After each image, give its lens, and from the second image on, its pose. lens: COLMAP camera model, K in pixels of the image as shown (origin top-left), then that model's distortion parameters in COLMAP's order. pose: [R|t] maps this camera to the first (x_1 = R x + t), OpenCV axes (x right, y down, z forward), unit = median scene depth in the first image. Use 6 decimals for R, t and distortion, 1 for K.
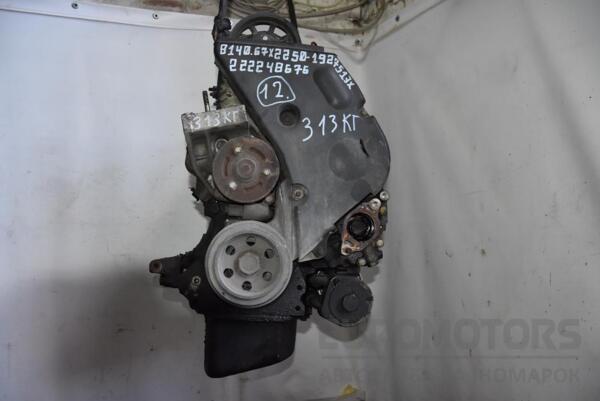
lens RADIAL K [[451.4, 0, 298.1], [0, 451.4, 203.2], [0, 0, 1]] dist [-0.122365, 0.002281]
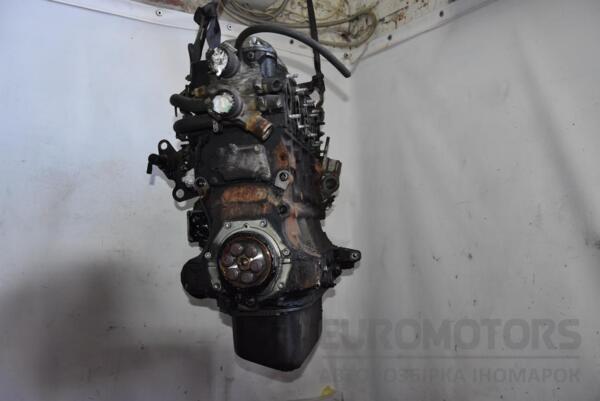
lens RADIAL K [[471.8, 0, 300.0], [0, 471.8, 200.5], [0, 0, 1]] dist [-0.105472, -0.002503]
pose [[0.988892, 0.045180, 0.141602, -0.135802], [-0.041326, 0.998694, -0.030040, 0.018064], [-0.142774, 0.023855, 0.989468, -0.077503]]
